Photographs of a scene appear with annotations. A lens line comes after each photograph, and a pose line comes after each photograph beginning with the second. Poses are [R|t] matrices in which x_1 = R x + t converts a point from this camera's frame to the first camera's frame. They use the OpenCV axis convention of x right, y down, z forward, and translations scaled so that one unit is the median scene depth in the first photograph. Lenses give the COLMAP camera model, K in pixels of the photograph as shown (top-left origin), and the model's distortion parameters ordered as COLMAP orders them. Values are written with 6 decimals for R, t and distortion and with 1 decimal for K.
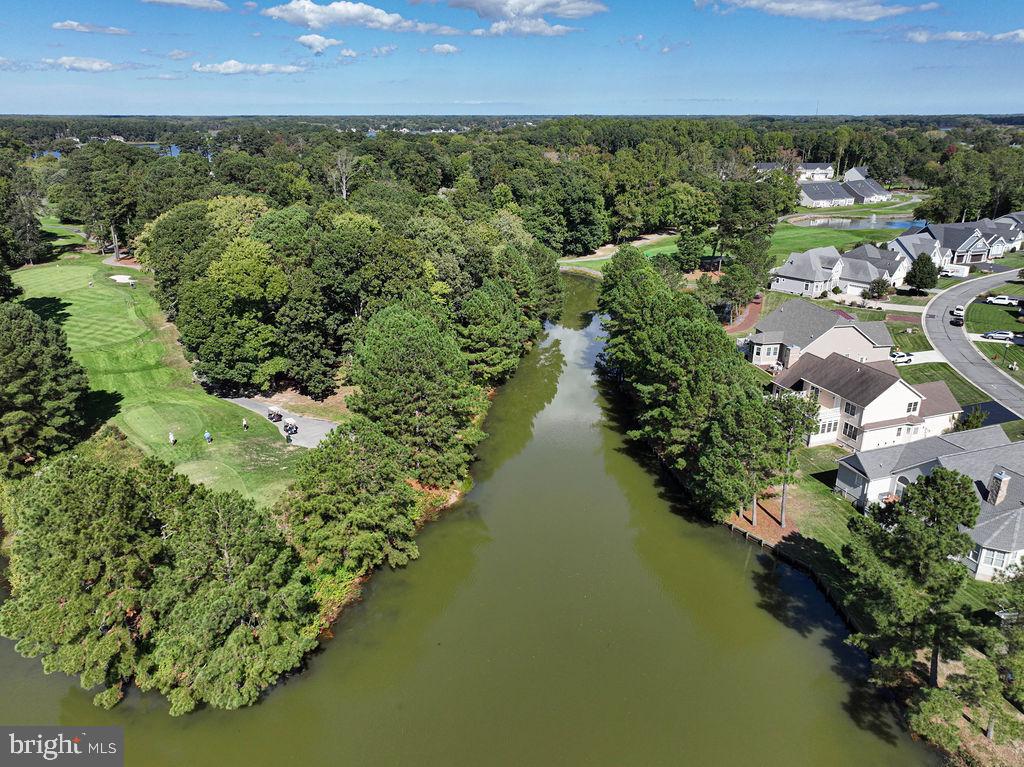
lens RADIAL K [[731.1, 0, 512.8], [0, 731.1, 373.8], [0, 0, 1]] dist [-0.000817, 0.015398]
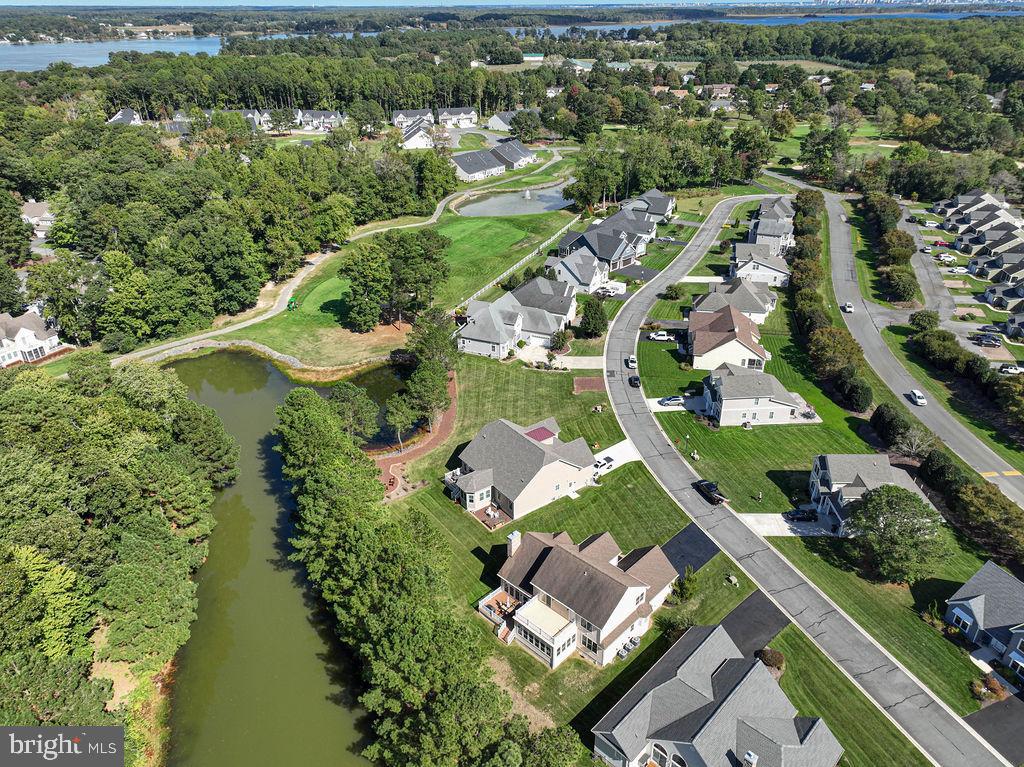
lens RADIAL K [[731.1, 0, 521.2], [0, 731.1, 378.9], [0, 0, 1]] dist [-0.000817, 0.015398]
pose [[0.891424, -0.209969, 0.401593, 0.040946], [0.155088, 0.974023, 0.165007, -0.249174], [-0.425807, -0.084808, 0.900831, 0.119420]]
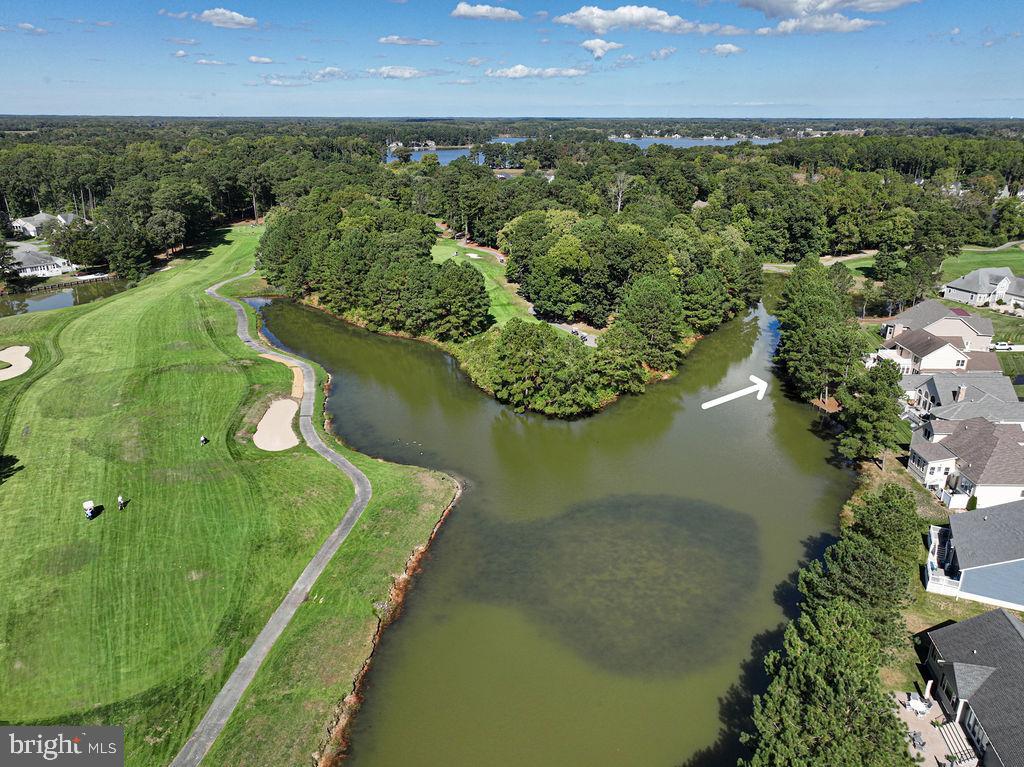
lens RADIAL K [[731.1, 0, 512.2], [0, 731.1, 374.6], [0, 0, 1]] dist [-0.000817, 0.015398]
pose [[0.939768, 0.118461, -0.320629, 0.079478], [-0.118677, 0.992752, 0.018945, 0.091761], [0.320550, 0.020248, 0.947015, -0.493166]]
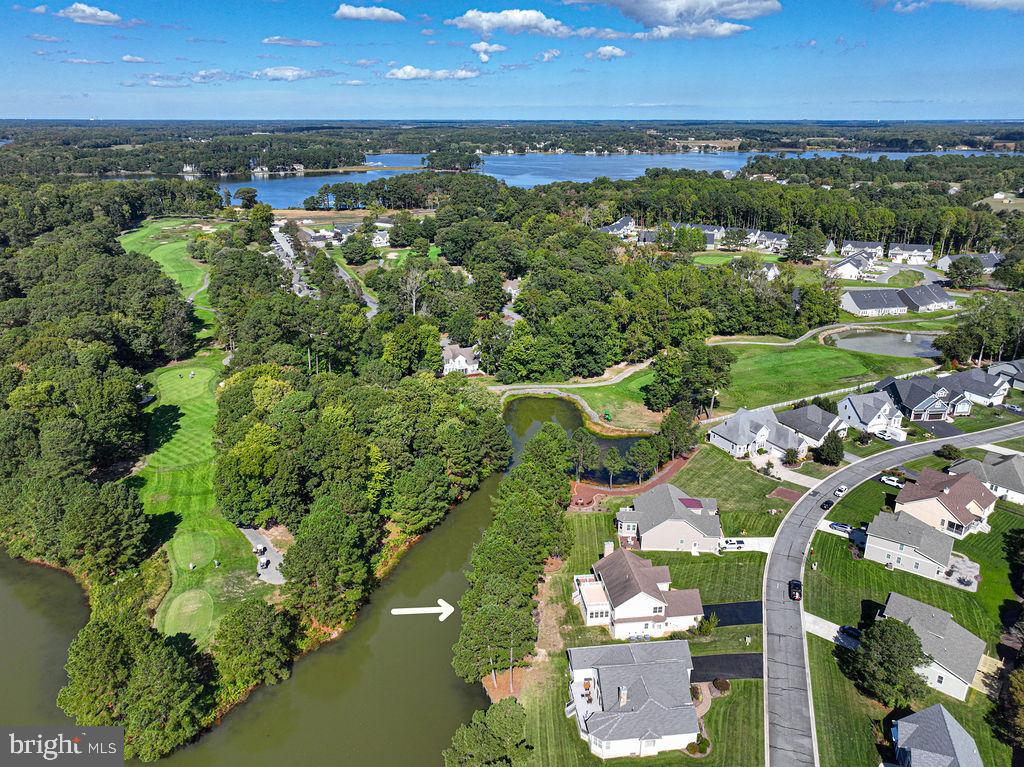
lens RADIAL K [[731.1, 0, 509.4], [0, 731.1, 383.3], [0, 0, 1]] dist [-0.000817, 0.015398]
pose [[0.975422, 0.079302, -0.205582, 0.302411], [-0.077733, 0.996850, 0.015709, -0.227688], [0.206180, 0.000658, 0.978514, -0.261396]]
